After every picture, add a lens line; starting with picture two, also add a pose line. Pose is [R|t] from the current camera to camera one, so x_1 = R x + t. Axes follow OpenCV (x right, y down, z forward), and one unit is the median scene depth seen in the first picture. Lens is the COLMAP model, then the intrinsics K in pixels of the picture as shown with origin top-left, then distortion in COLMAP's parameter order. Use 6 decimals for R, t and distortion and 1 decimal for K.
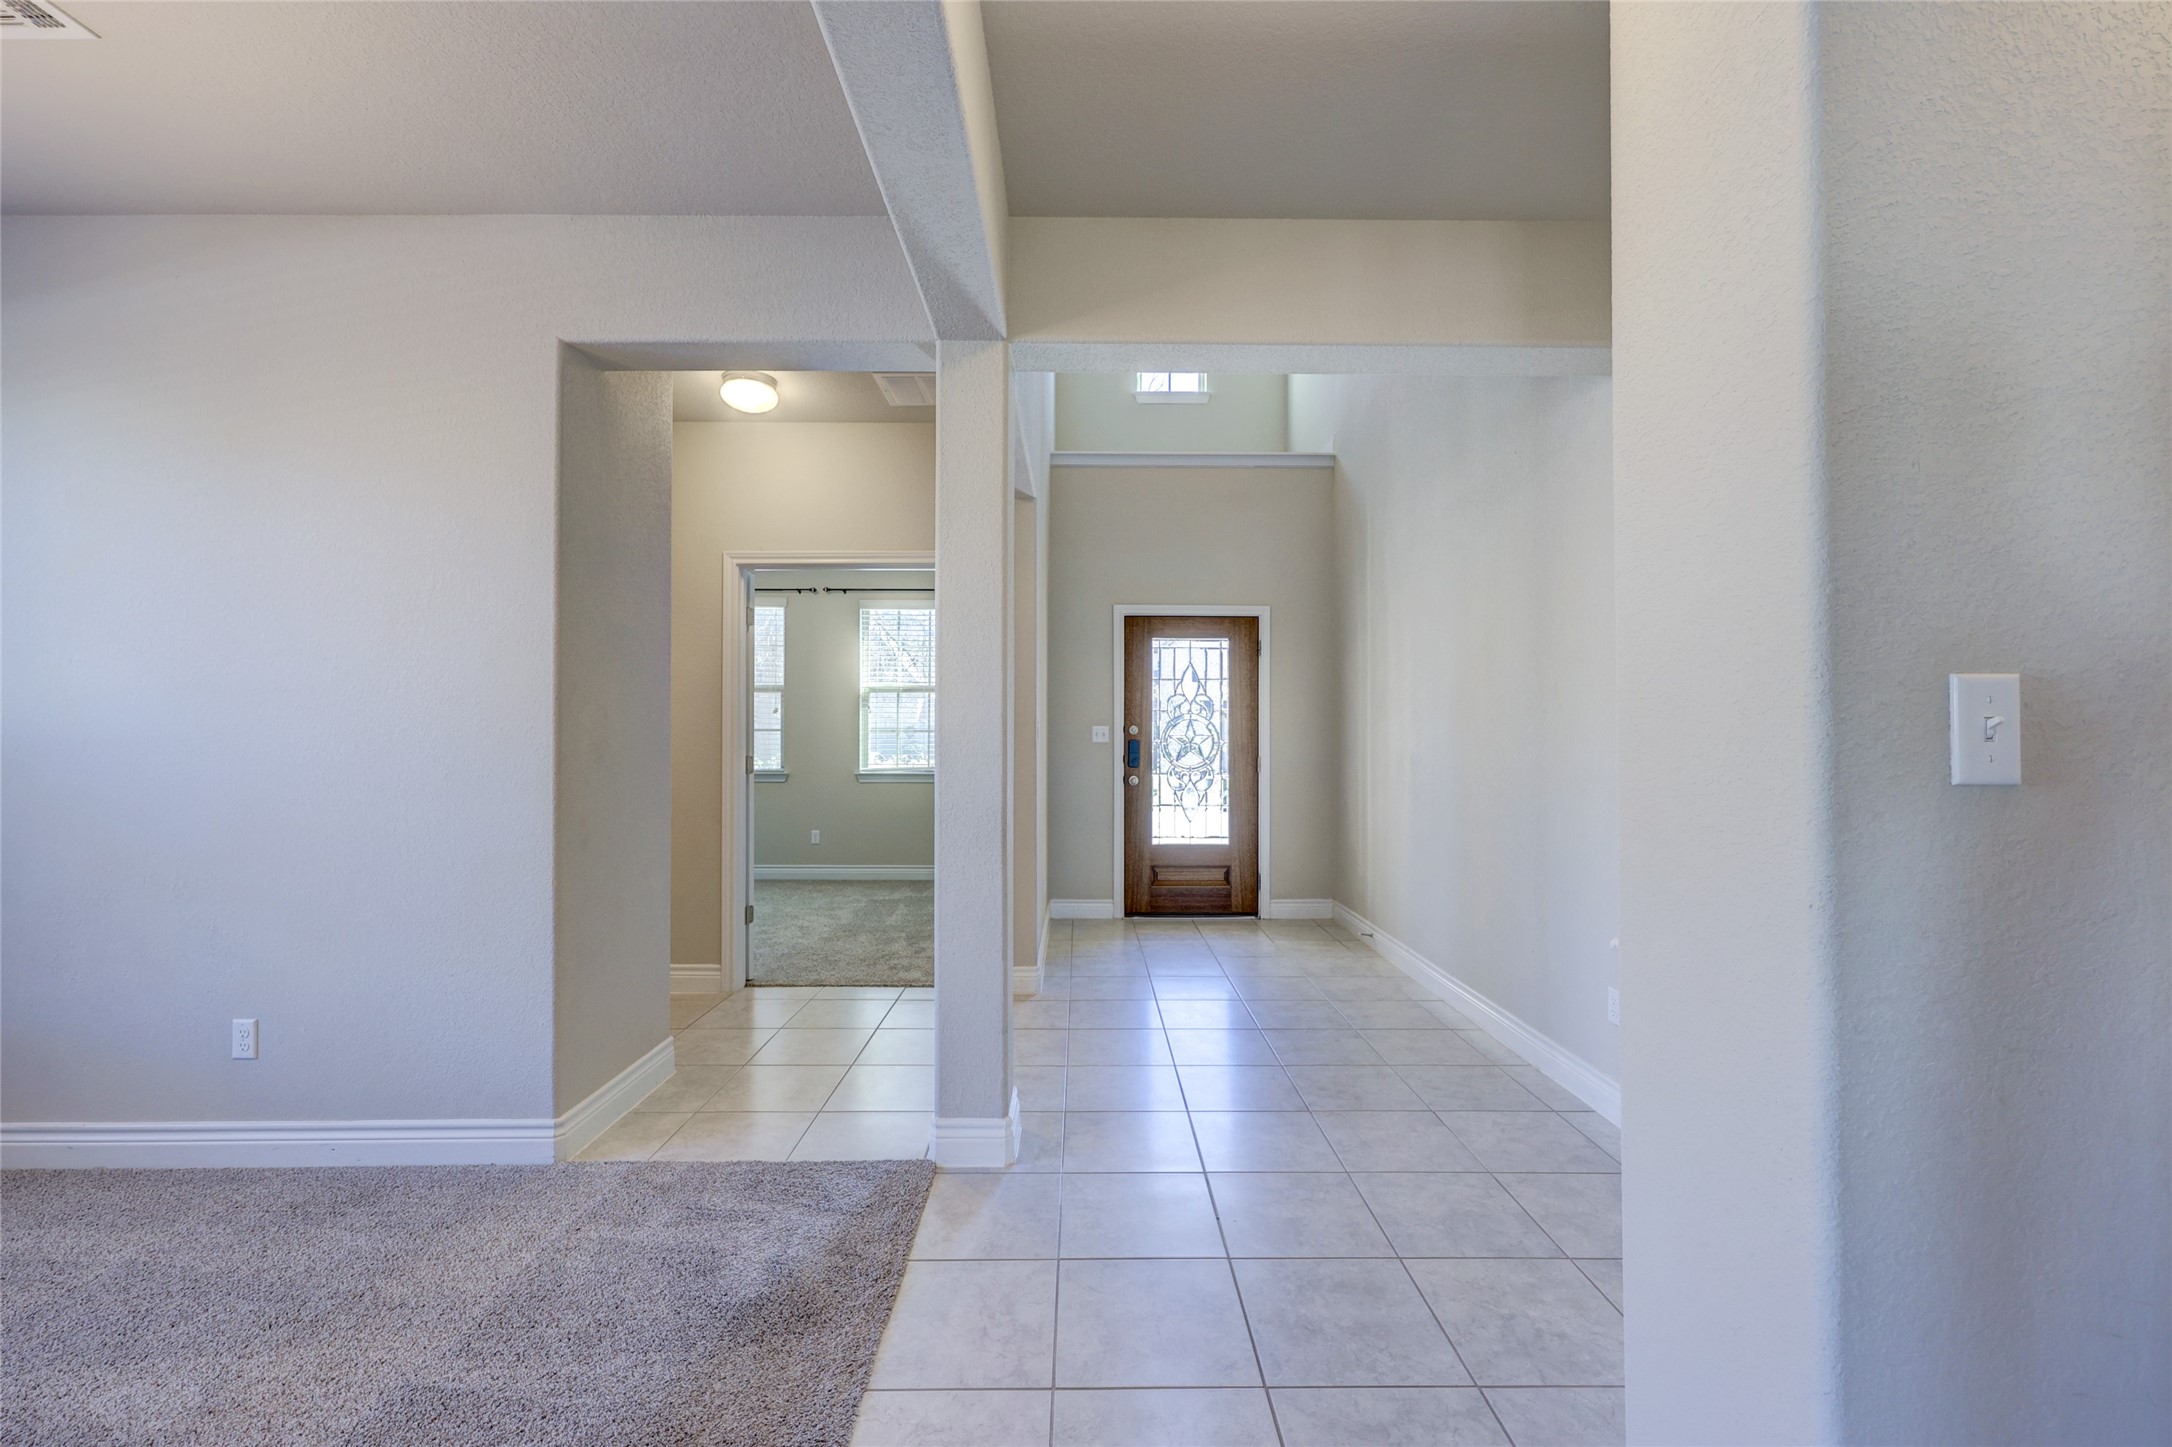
lens RADIAL K [[870.2, 0, 1079.3], [0, 870.2, 724.3], [0, 0, 1]] dist [0.002496, -0.000229]
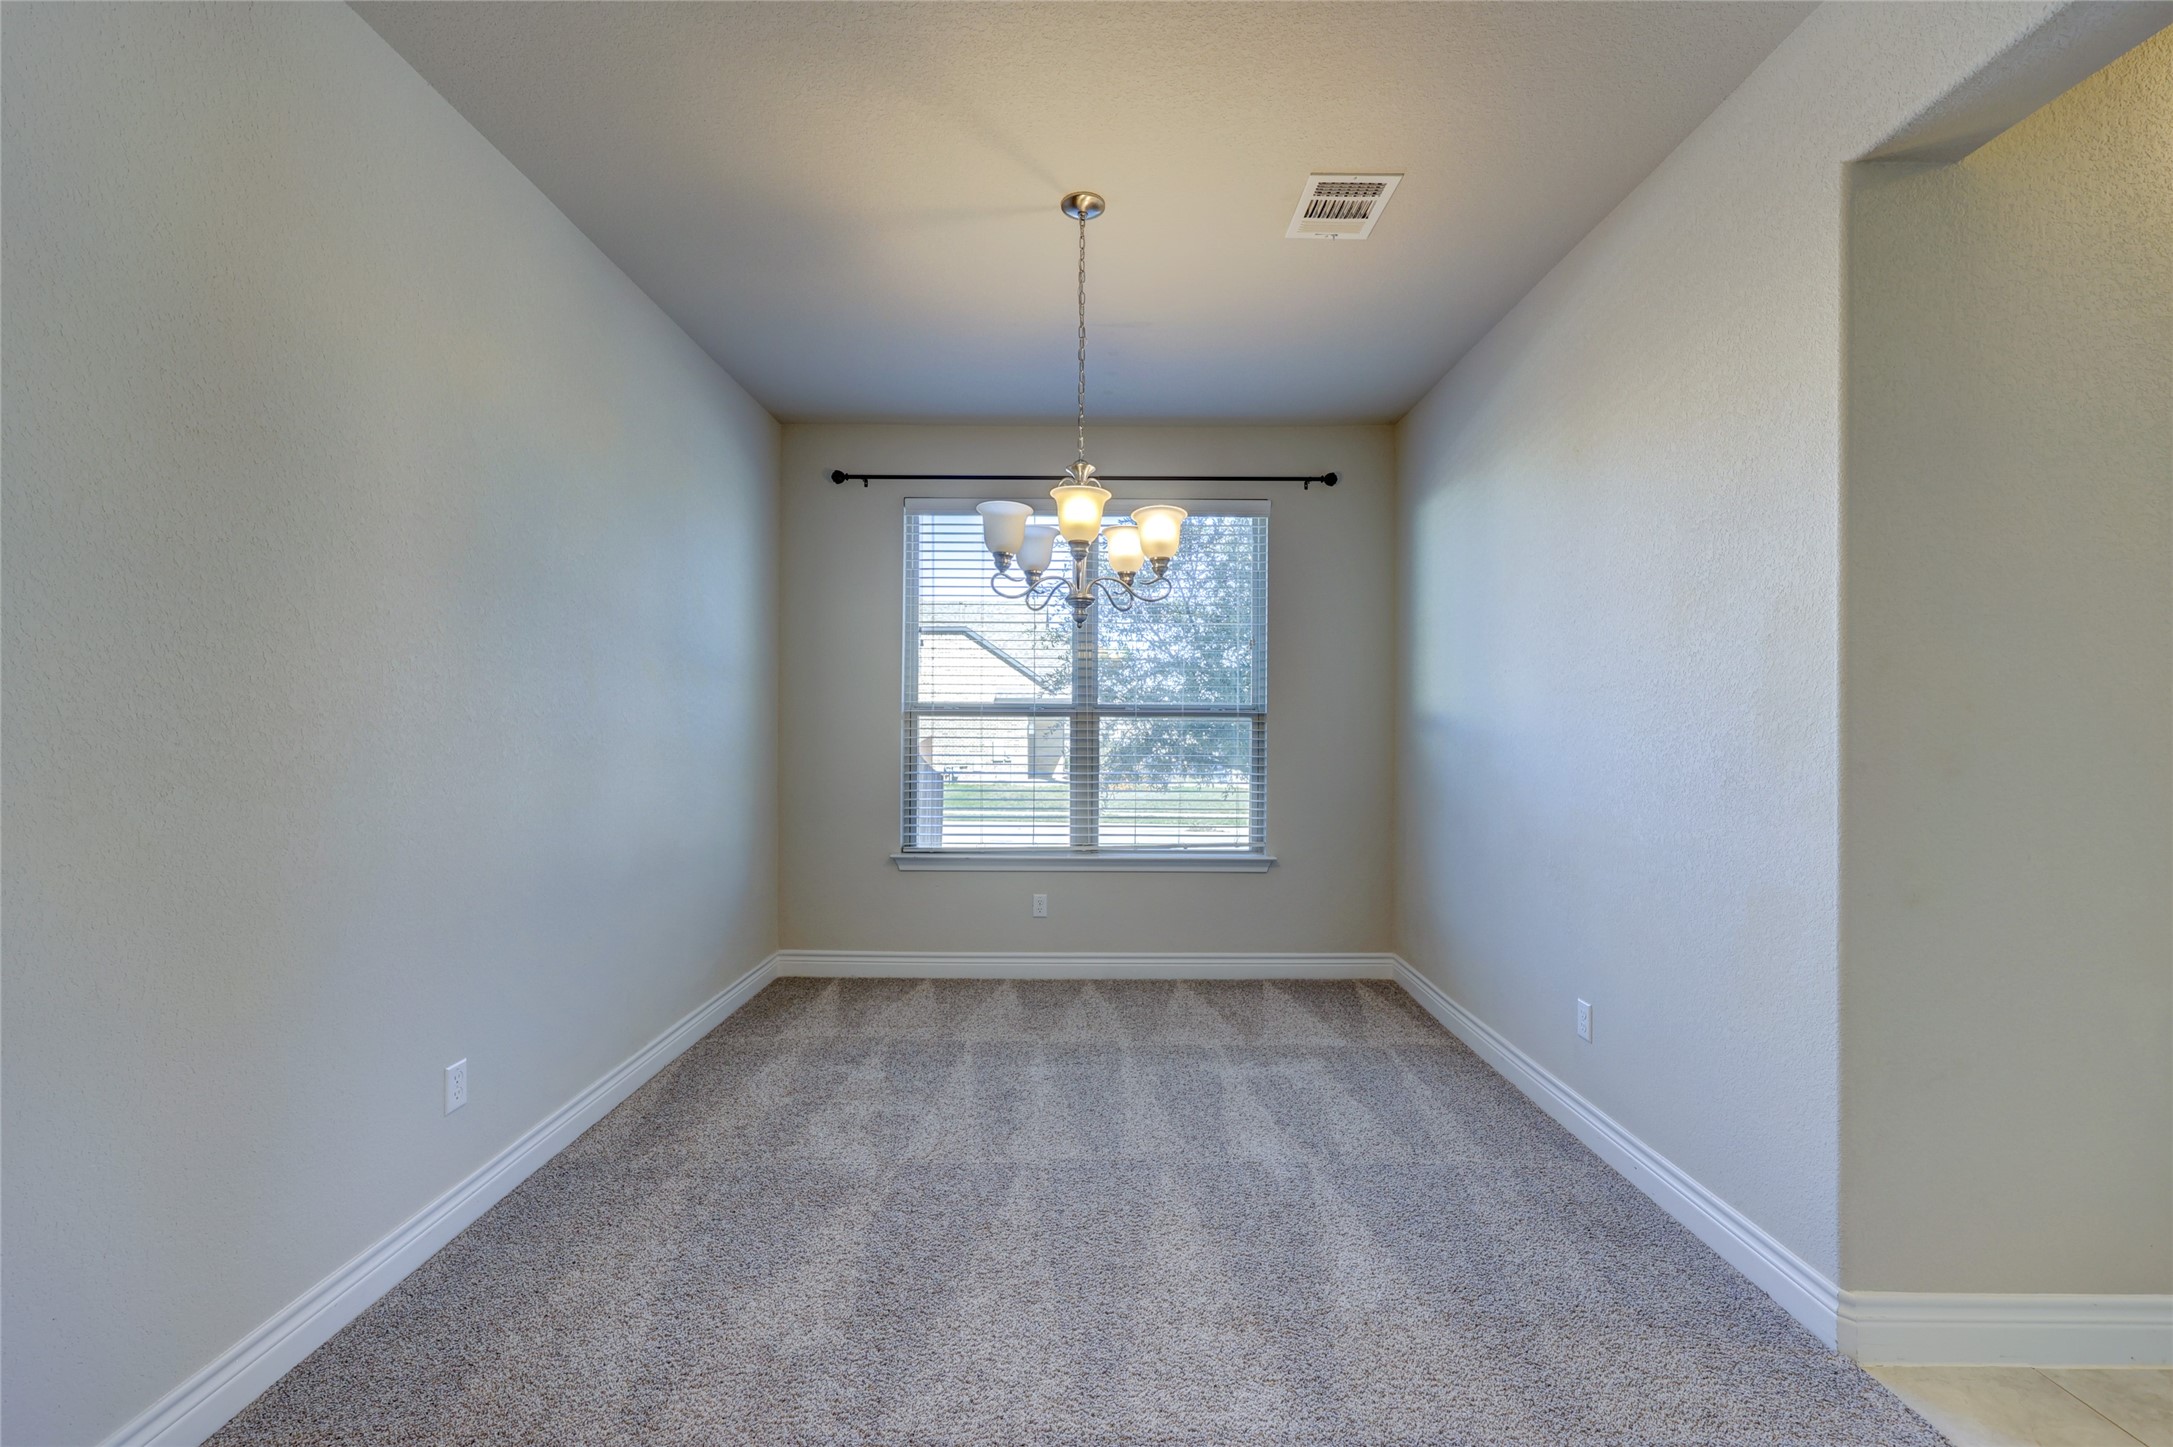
lens RADIAL K [[870.6, 0, 1094.8], [0, 870.6, 720.4], [0, 0, 1]] dist [0.002496, -0.000229]
pose [[0.004653, -0.002287, -0.999987, 0.091699], [0.002436, 0.999994, -0.002275, 0.000733], [0.999986, -0.002426, 0.004659, 0.404643]]
